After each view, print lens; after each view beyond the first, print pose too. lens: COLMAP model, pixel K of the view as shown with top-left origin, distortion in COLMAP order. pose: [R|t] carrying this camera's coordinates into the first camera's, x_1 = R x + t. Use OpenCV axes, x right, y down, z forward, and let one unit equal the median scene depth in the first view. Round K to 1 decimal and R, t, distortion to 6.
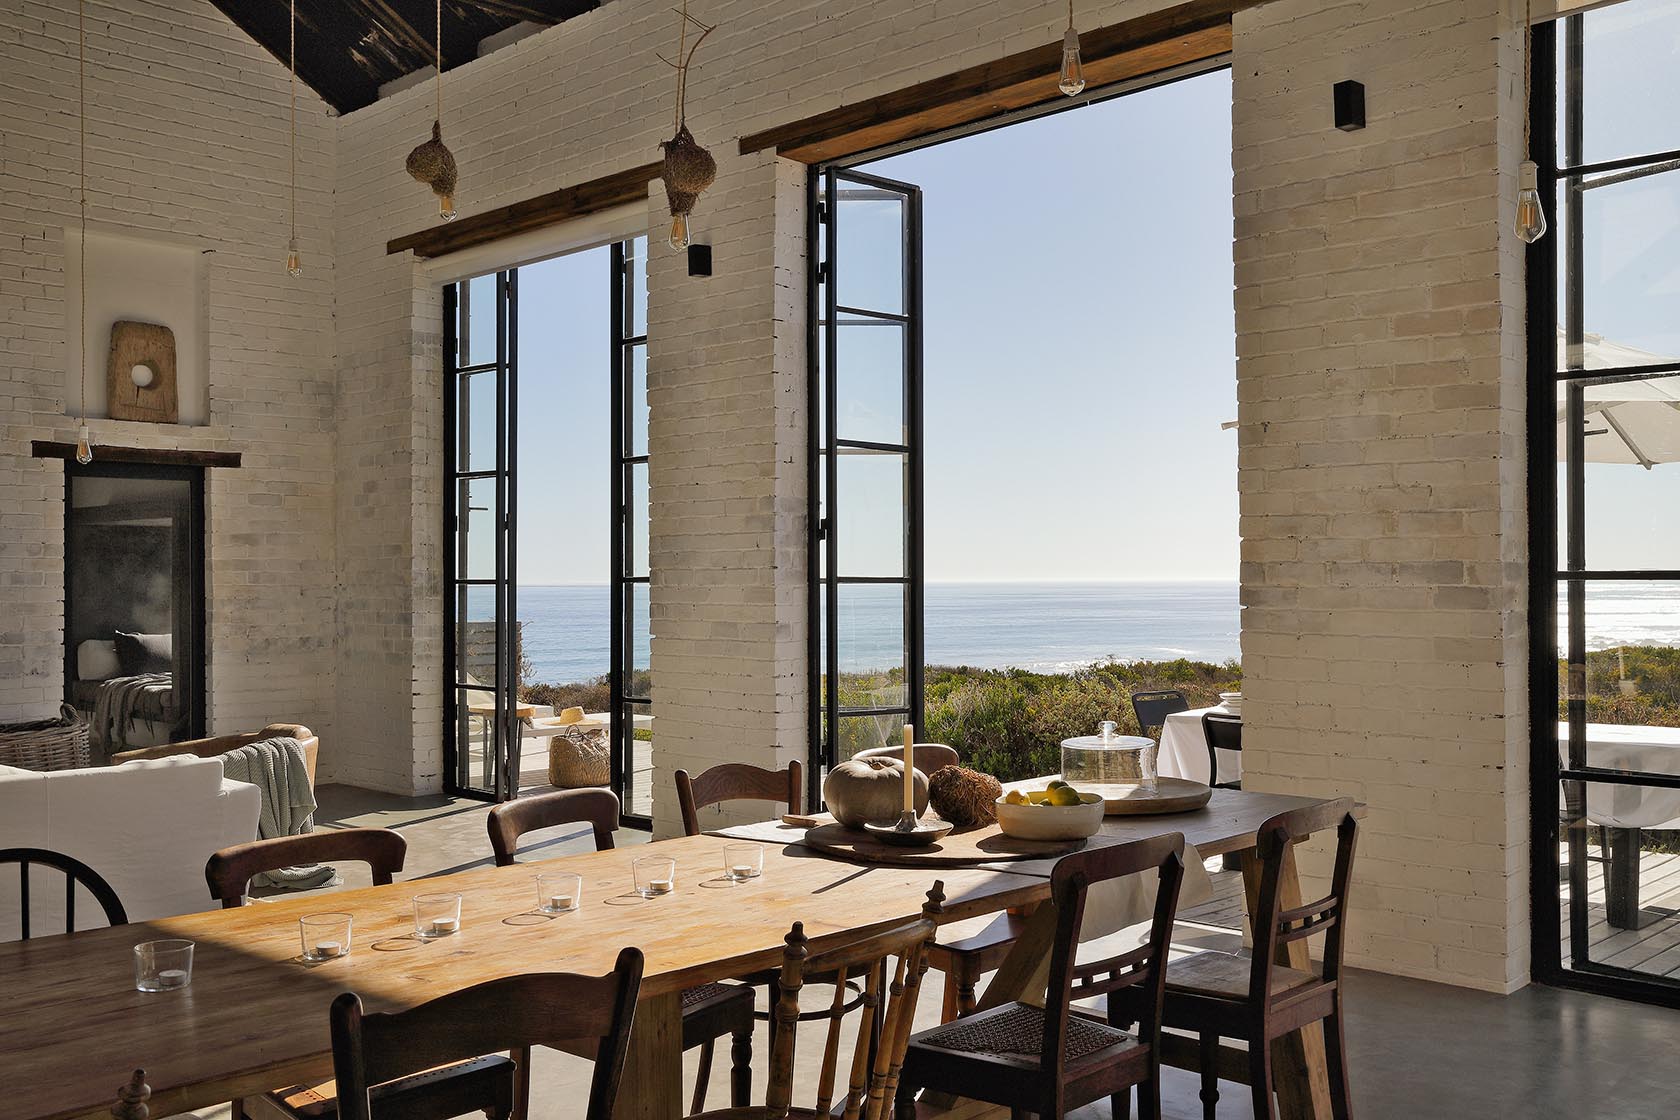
lens RADIAL K [[1590.1, 0, 840.4], [0, 1590.1, 561.6], [0, 0, 1]] dist [0.004617, 0.000000]
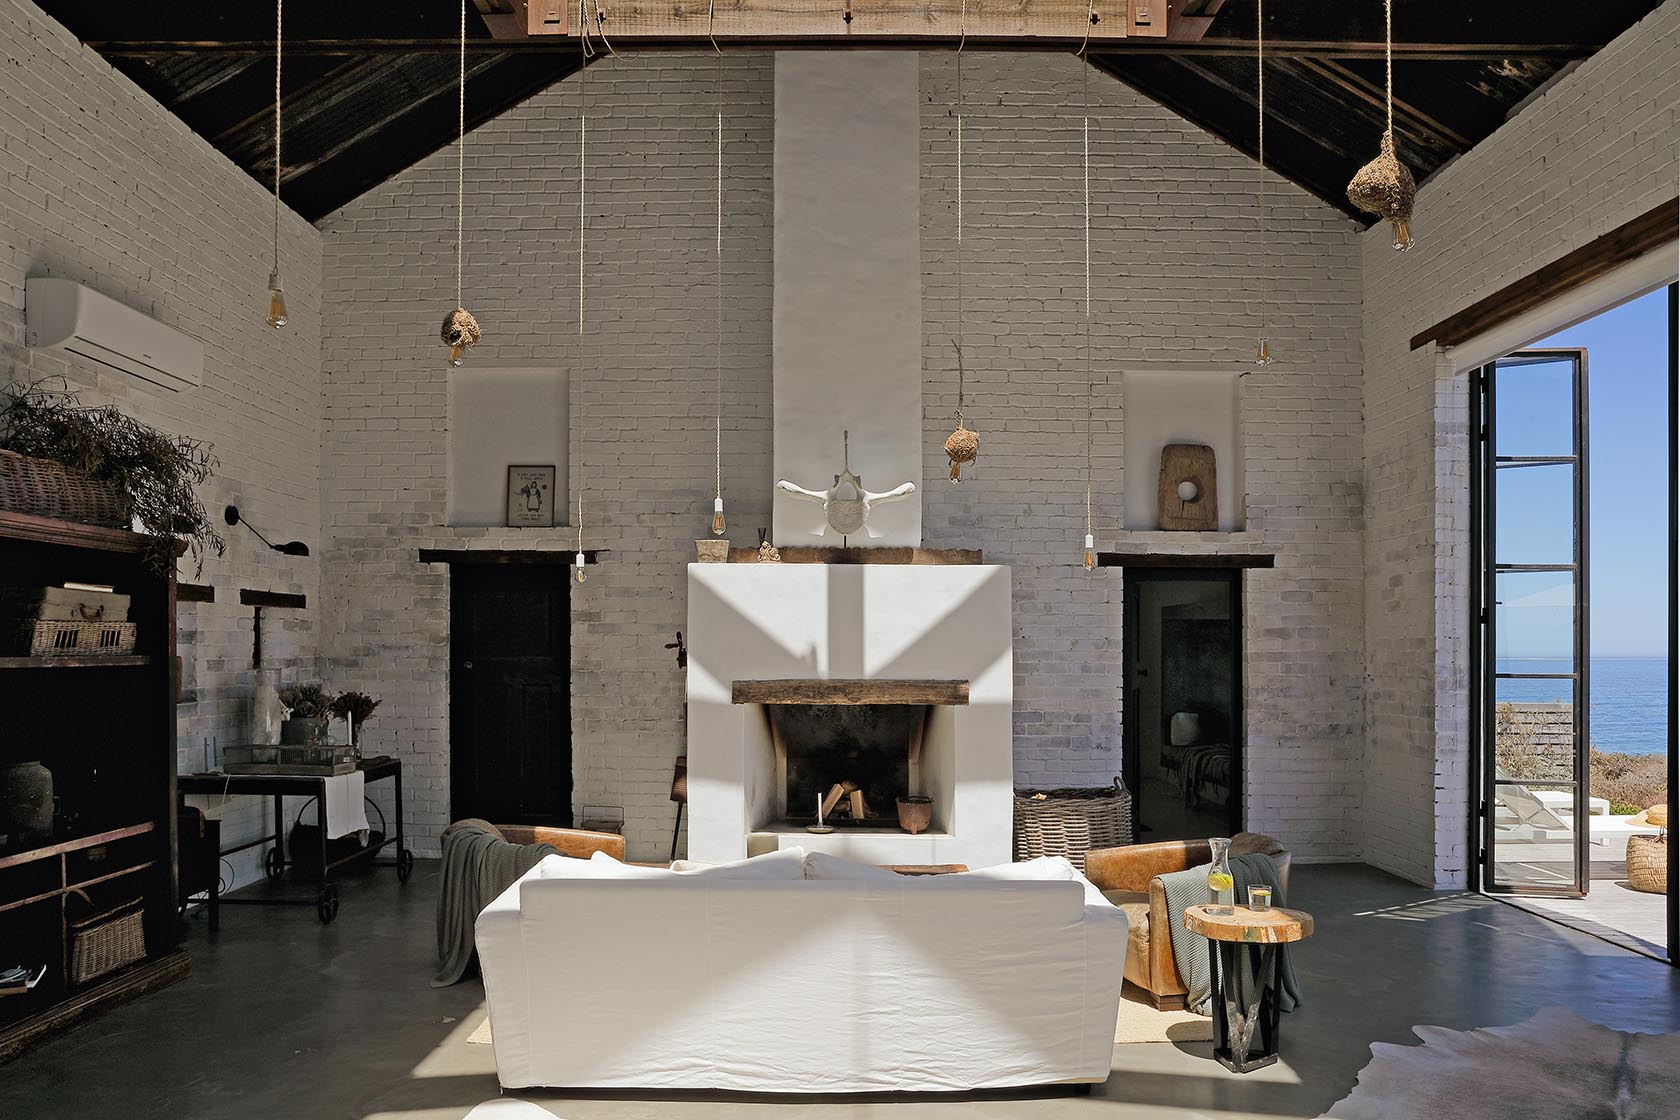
lens RADIAL K [[1169.7, 0, 842.0], [0, 1169.7, 655.4], [0, 0, 1]] dist [-0.065747, 0.027892]
pose [[0.707513, 0.006456, -0.706671, -0.023659], [0.003792, 0.999909, 0.012931, -0.010269], [0.706690, -0.011828, 0.707424, 0.227191]]
